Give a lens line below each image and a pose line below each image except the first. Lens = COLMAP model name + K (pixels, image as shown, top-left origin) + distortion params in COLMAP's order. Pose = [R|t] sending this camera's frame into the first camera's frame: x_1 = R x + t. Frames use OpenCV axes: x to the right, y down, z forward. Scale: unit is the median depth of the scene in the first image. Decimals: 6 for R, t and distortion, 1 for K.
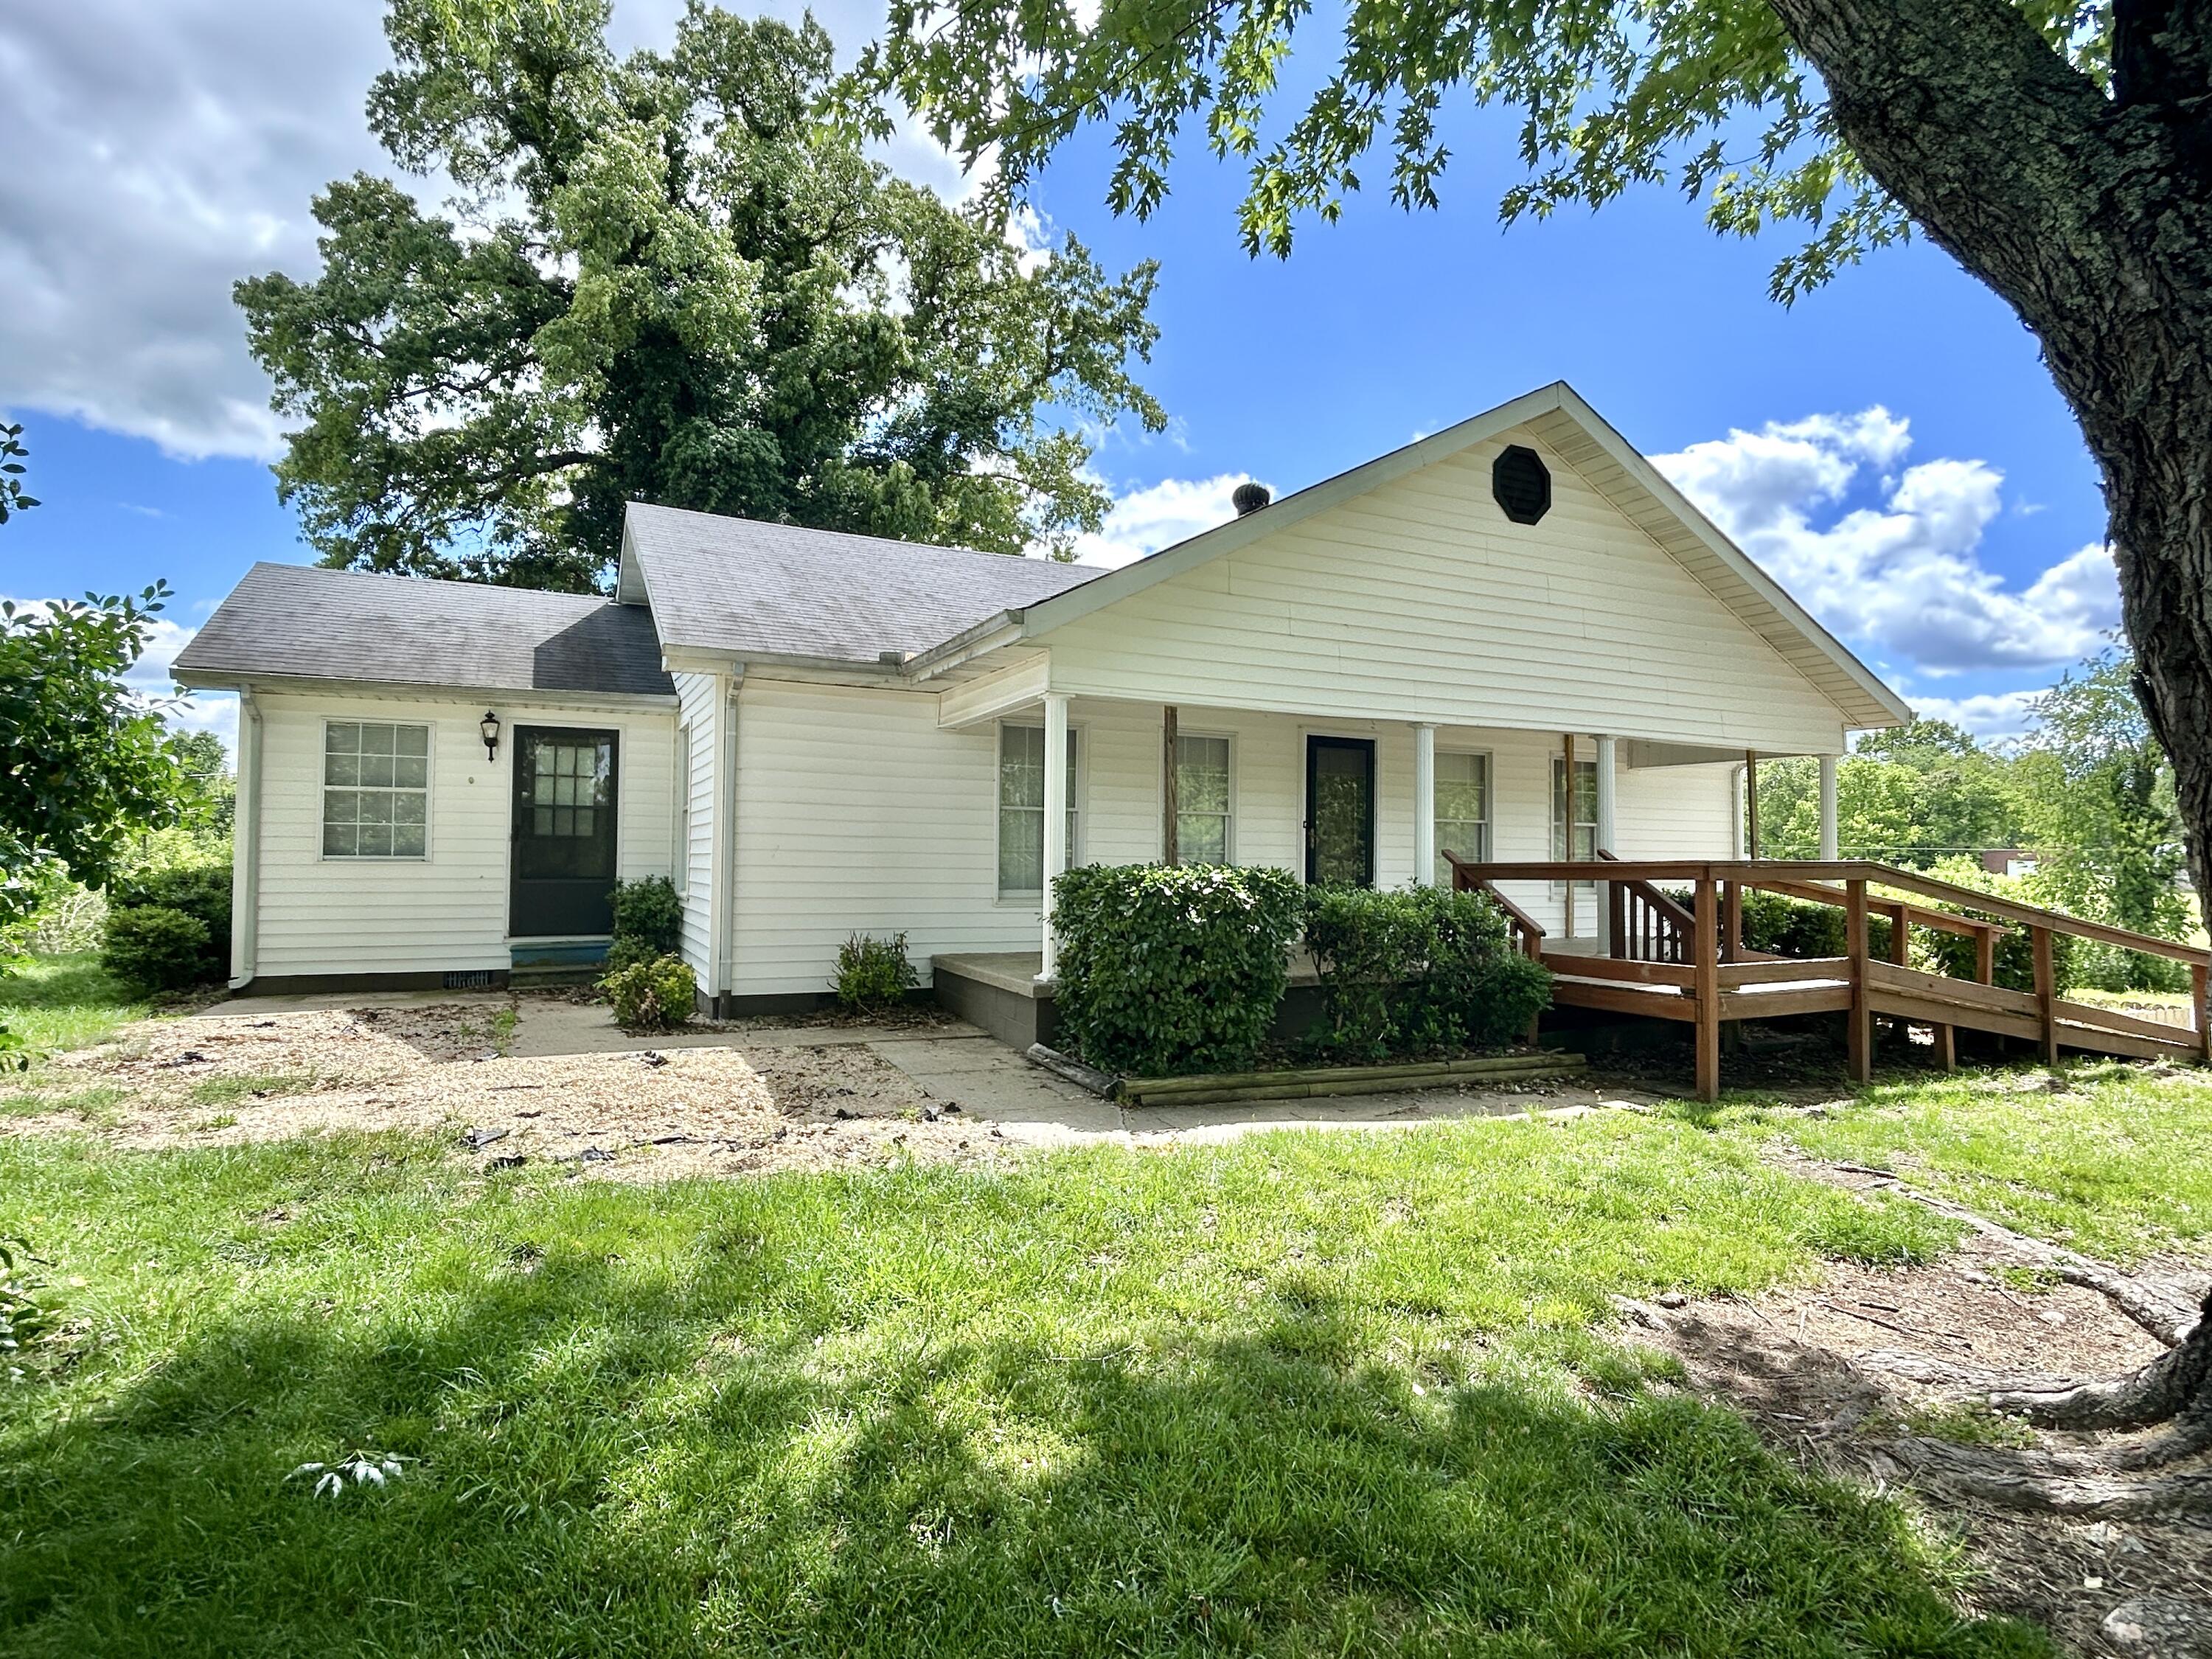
lens RADIAL K [[1180.8, 0, 1106.0], [0, 1180.8, 829.5], [0, 0, 1]] dist [-0.003965, 0.001209]
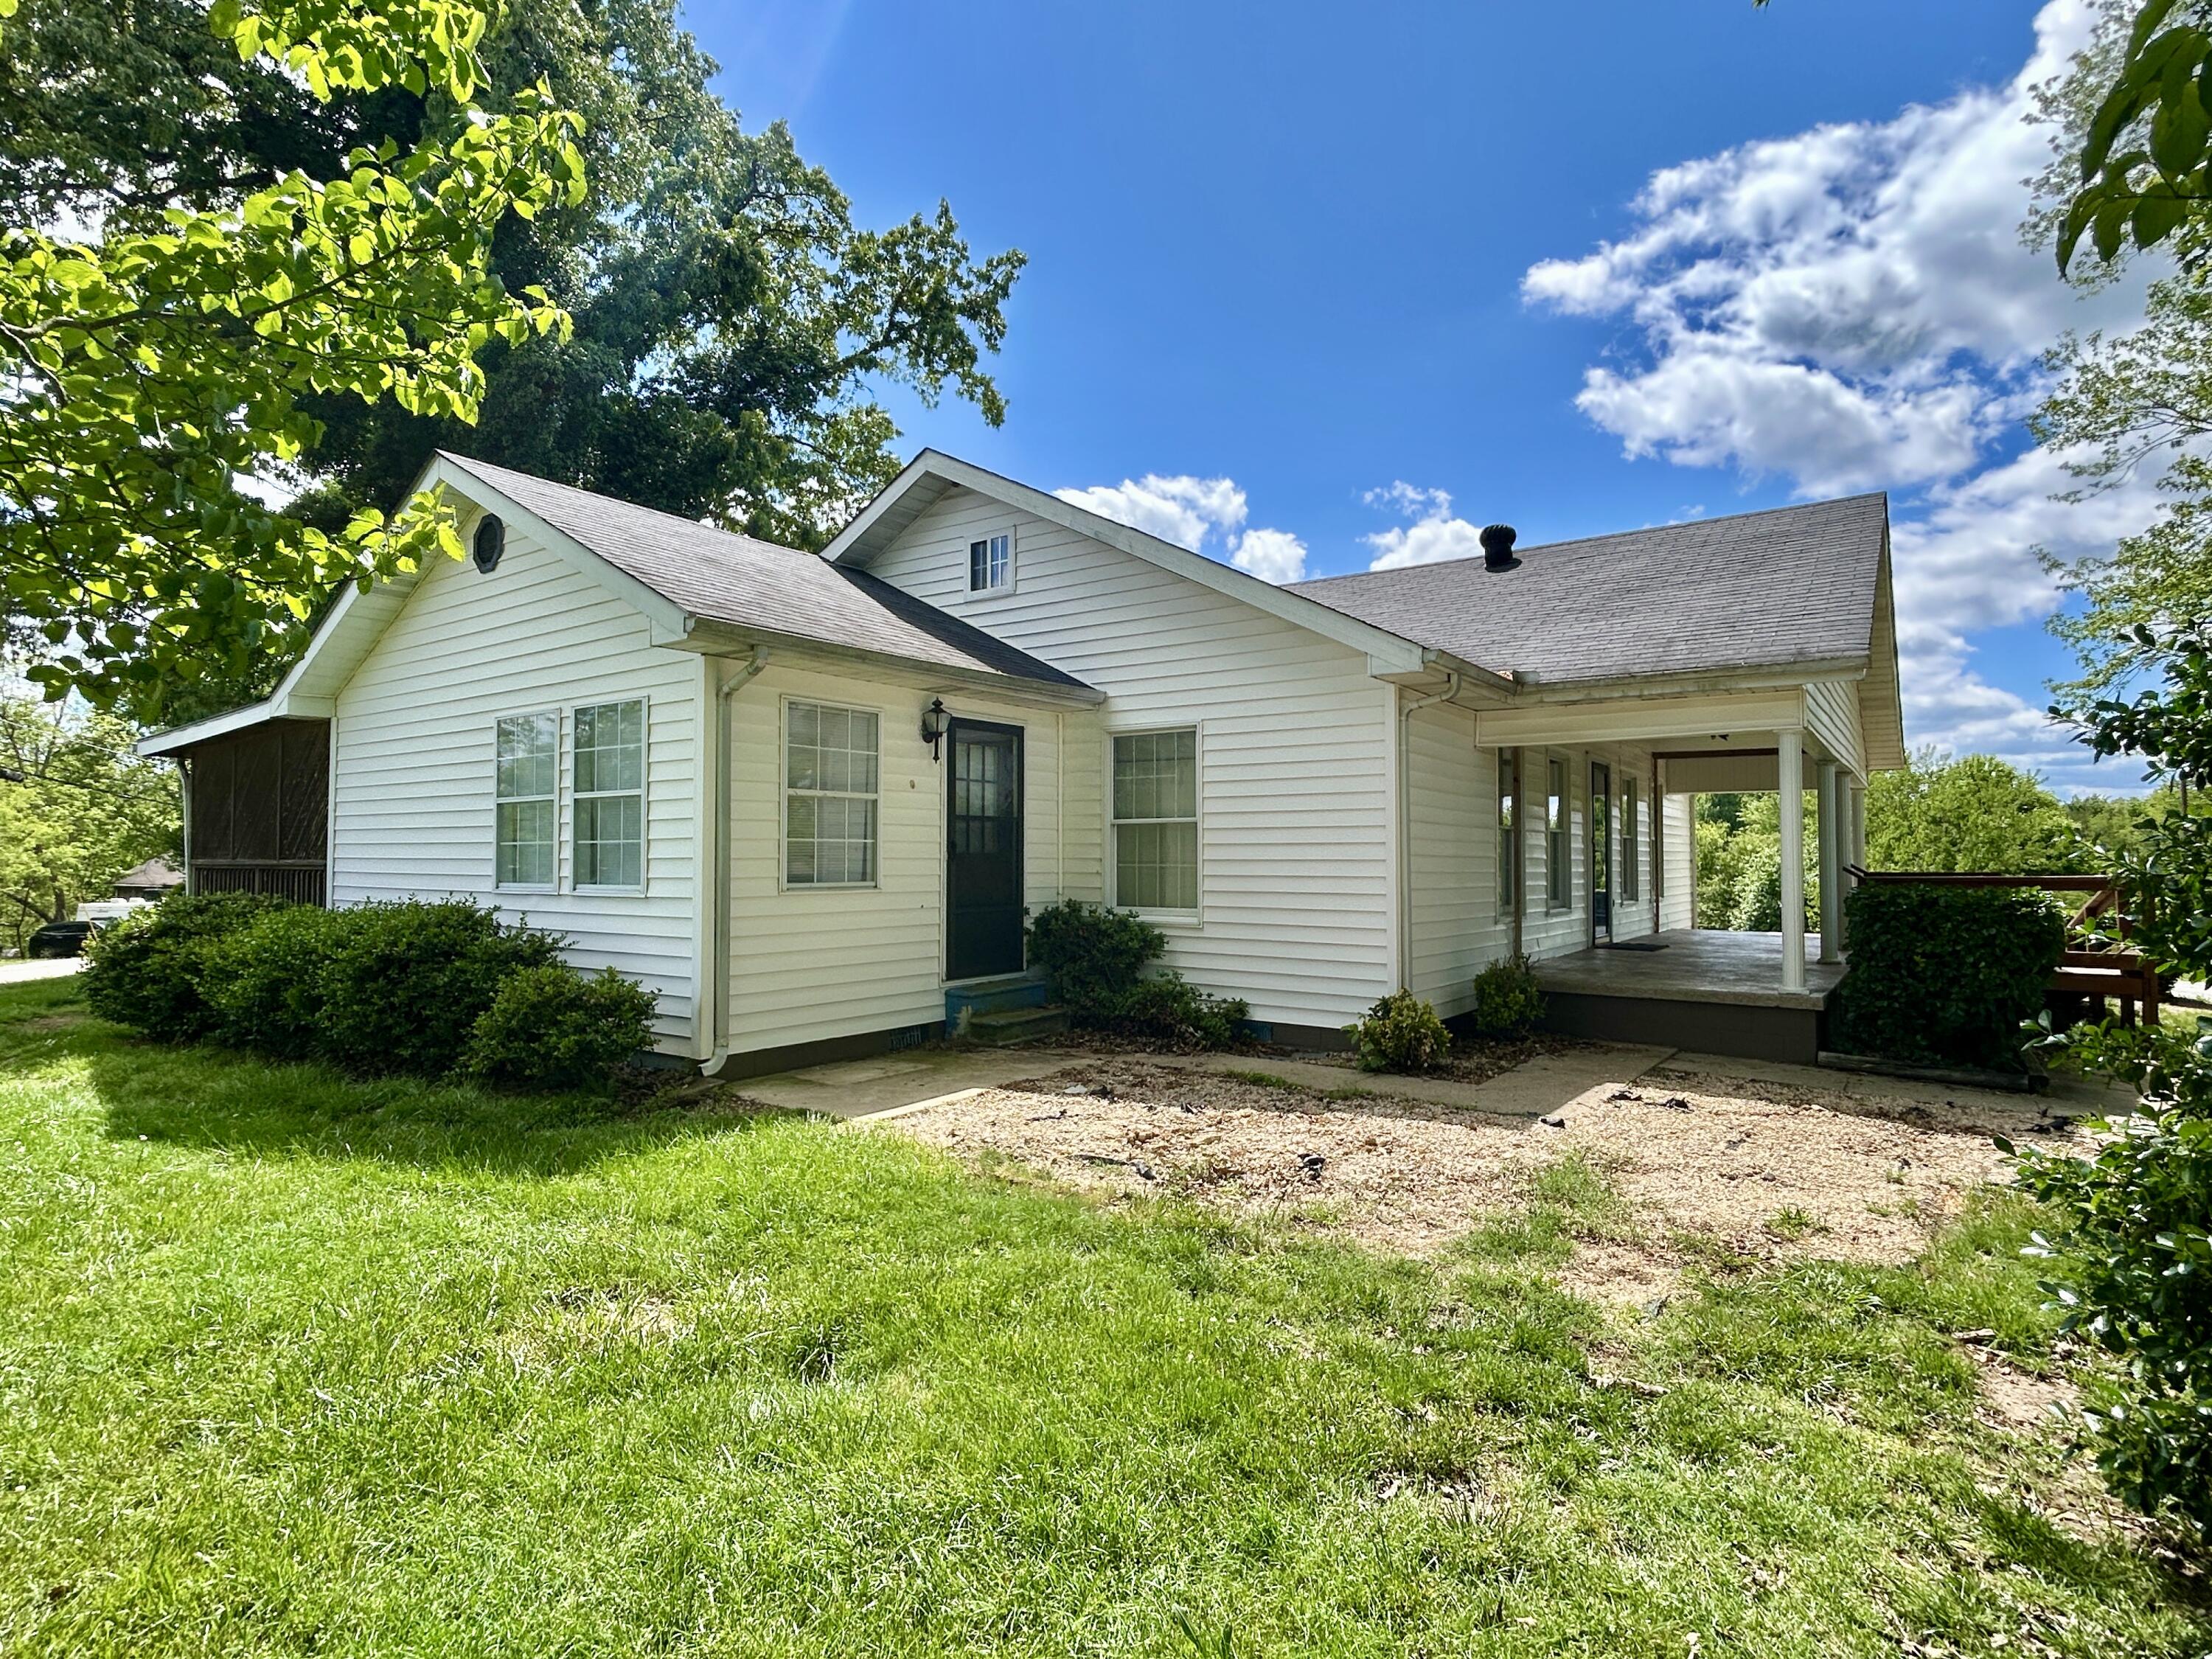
lens RADIAL K [[1180.8, 0, 1106.0], [0, 1180.8, 829.5], [0, 0, 1]] dist [-0.003965, 0.001209]
pose [[0.878751, 0.007367, 0.477223, -0.355880], [-0.007789, 0.999969, -0.001093, -0.005204], [-0.477216, -0.002757, 0.878781, 0.109531]]
